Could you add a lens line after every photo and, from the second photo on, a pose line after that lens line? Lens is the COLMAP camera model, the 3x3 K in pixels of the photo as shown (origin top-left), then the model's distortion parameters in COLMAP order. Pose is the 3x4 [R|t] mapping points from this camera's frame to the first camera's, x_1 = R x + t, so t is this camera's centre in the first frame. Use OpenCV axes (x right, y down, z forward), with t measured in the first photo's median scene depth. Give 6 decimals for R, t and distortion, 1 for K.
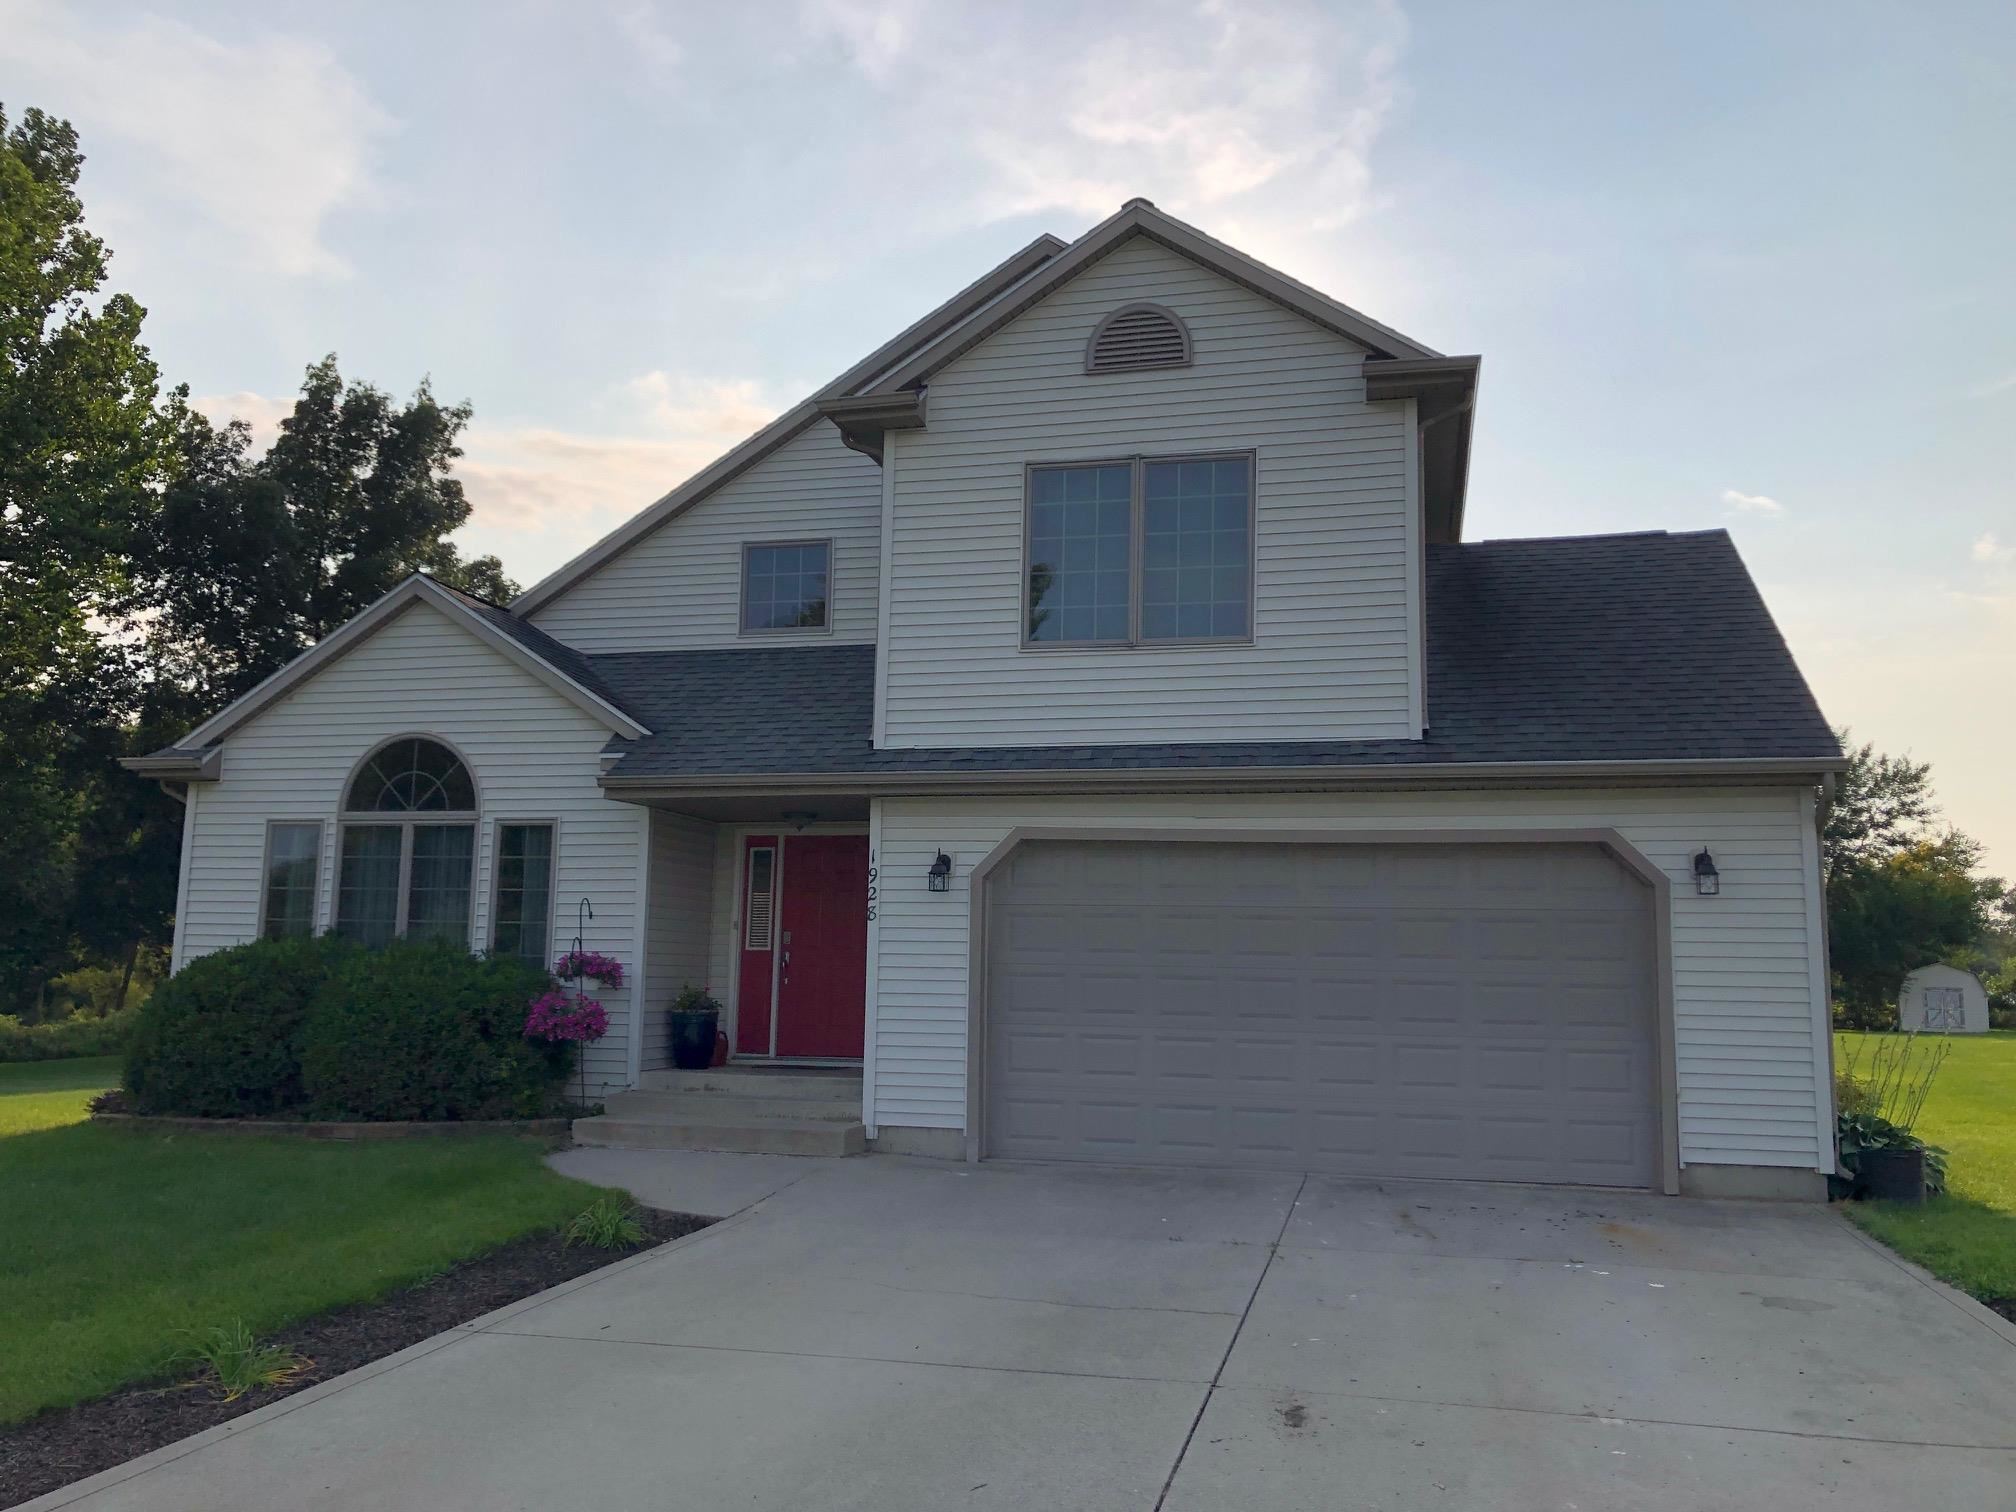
lens RADIAL K [[1659.8, 0, 1061.6], [0, 1659.8, 742.7], [0, 0, 1]] dist [0.026316, -0.046640]
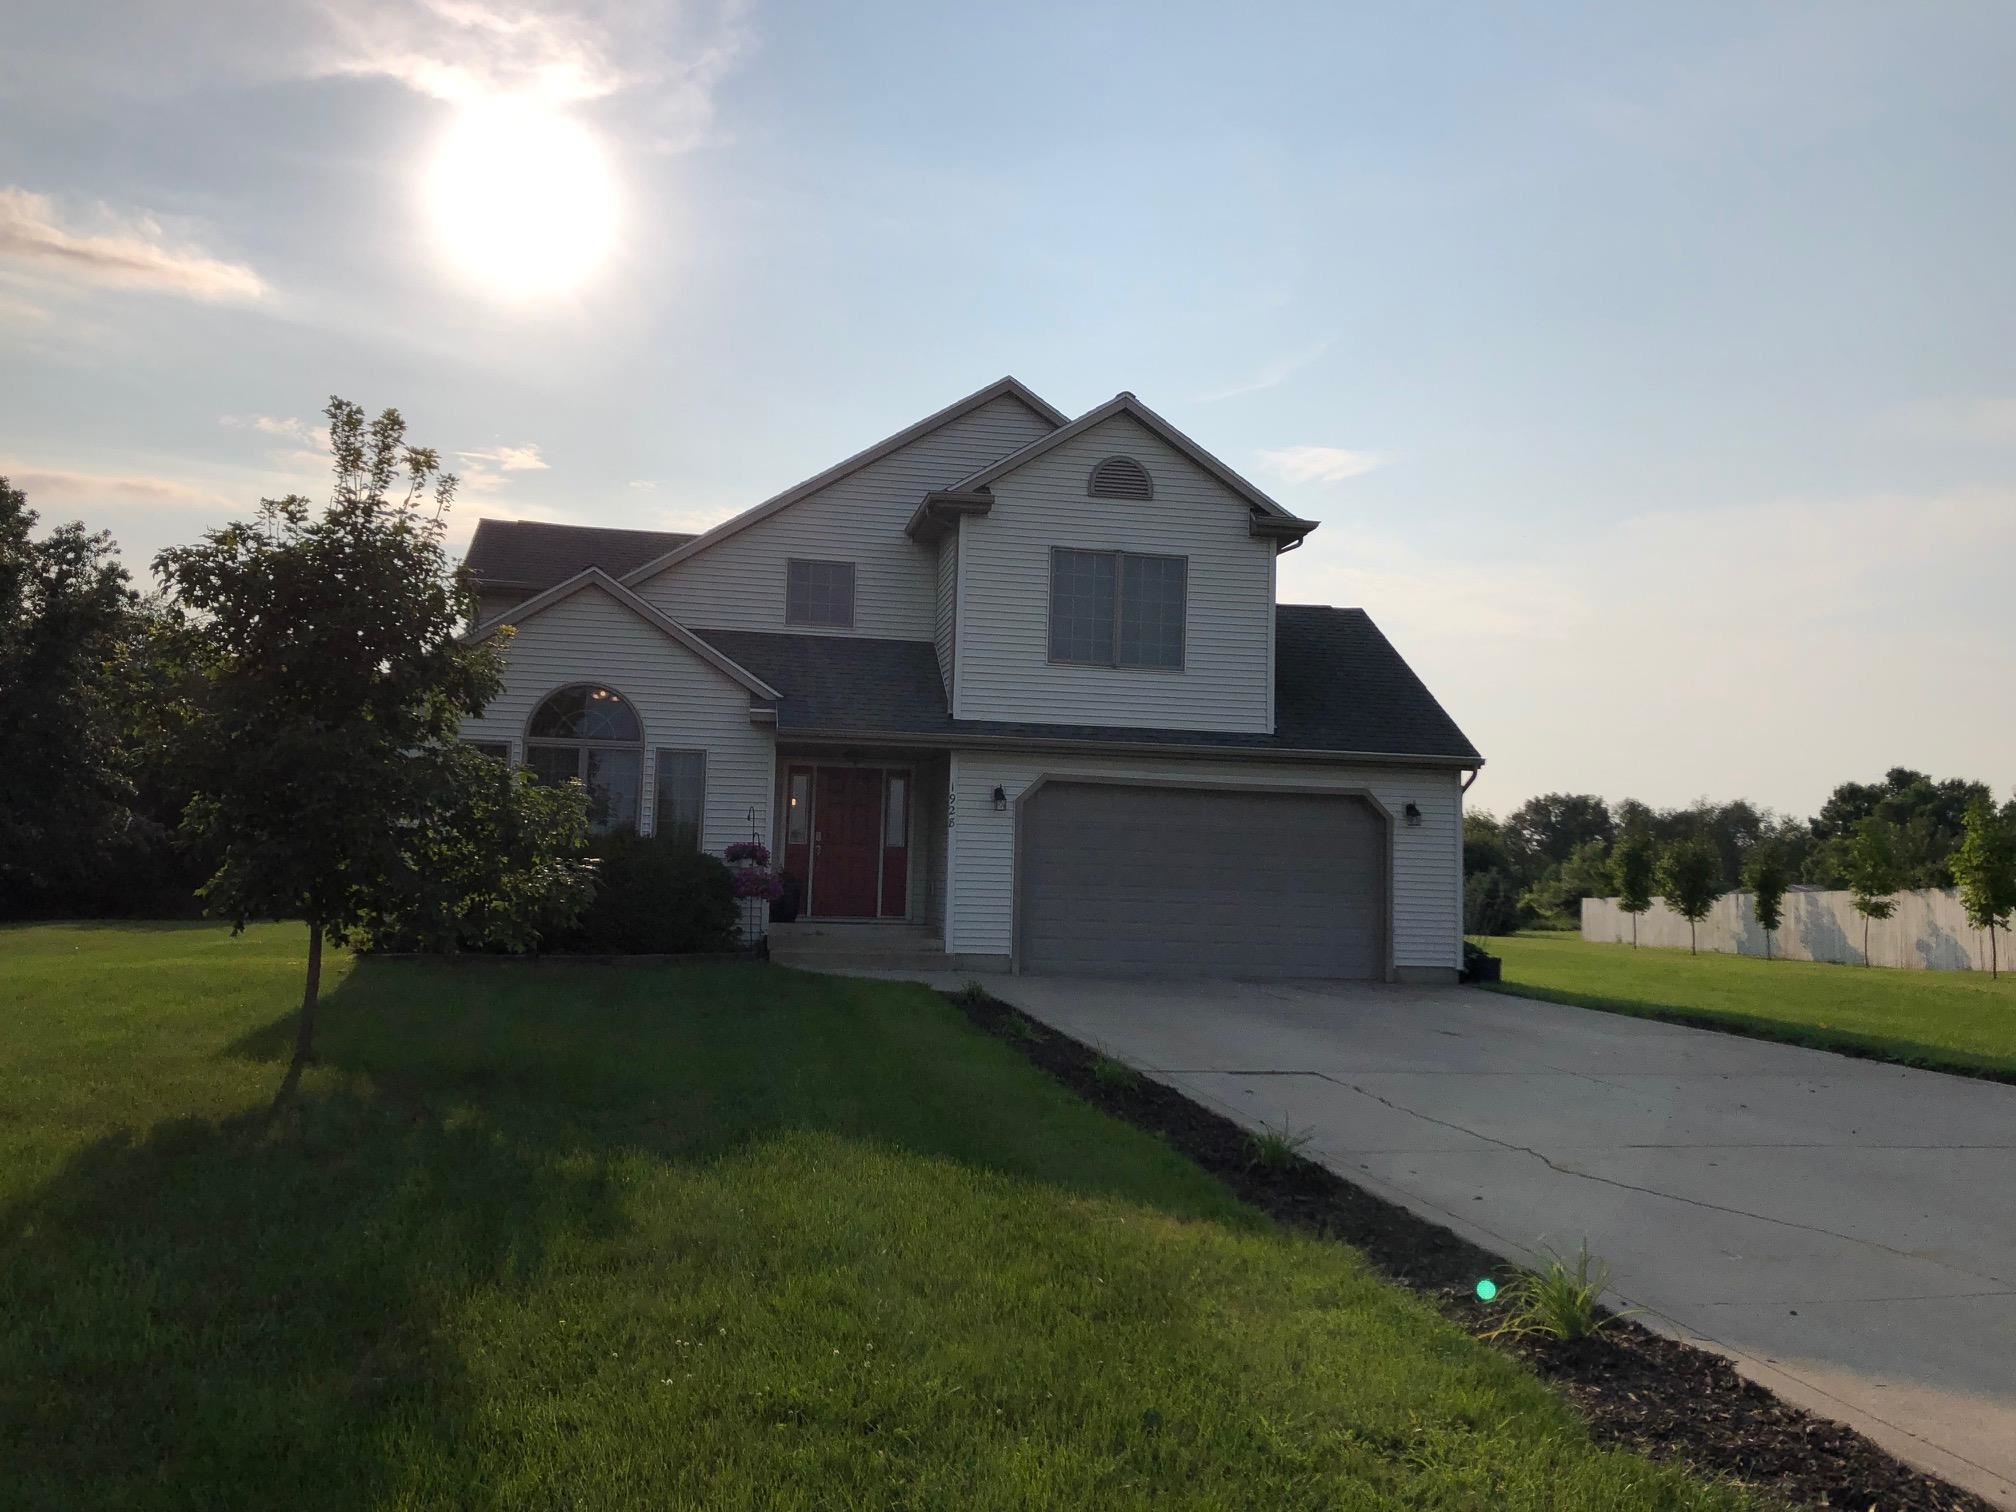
lens RADIAL K [[1659.8, 0, 981.7], [0, 1659.8, 724.9], [0, 0, 1]] dist [0.026316, -0.046640]
pose [[0.907188, 0.050789, 0.417649, -0.755361], [-0.072173, 0.996758, 0.035556, -0.049027], [-0.414489, -0.062399, 0.907912, -0.449468]]
